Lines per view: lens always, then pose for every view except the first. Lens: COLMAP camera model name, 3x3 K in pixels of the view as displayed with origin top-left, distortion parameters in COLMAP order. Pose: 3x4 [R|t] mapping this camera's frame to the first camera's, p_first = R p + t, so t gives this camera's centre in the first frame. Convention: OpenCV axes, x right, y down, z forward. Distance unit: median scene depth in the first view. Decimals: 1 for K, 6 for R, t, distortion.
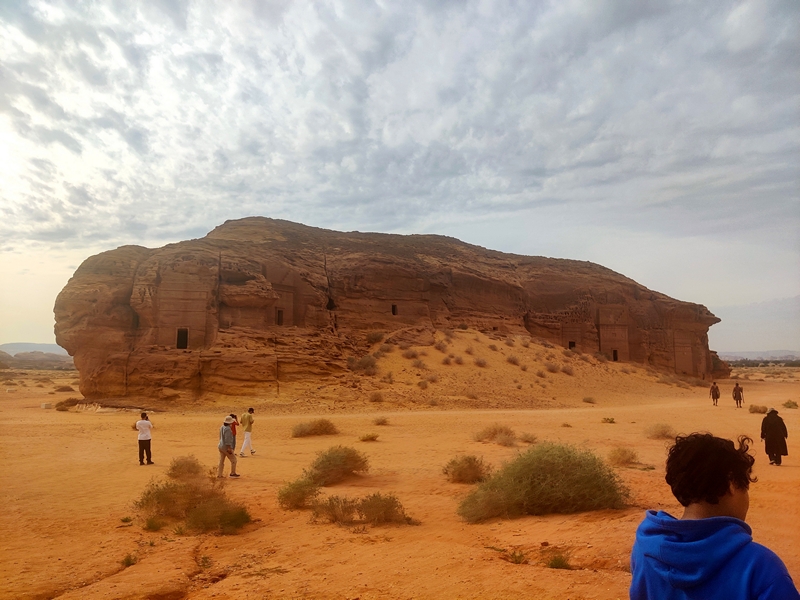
lens RADIAL K [[590.9, 0, 407.4], [0, 590.9, 297.6], [0, 0, 1]] dist [-0.005678, -0.016951]
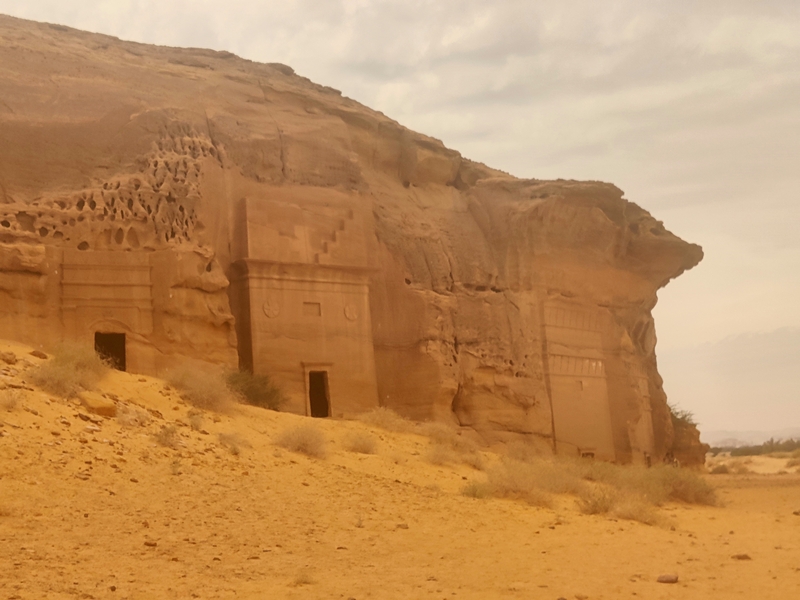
lens RADIAL K [[1153.7, 0, 409.4], [0, 1153.7, 349.3], [0, 0, 1]] dist [0.030169, 0.000000]
pose [[0.950033, -0.026523, 0.311020, 0.242357], [0.028458, 0.999594, -0.001685, 0.081213], [-0.310849, 0.010452, 0.950402, 0.547340]]
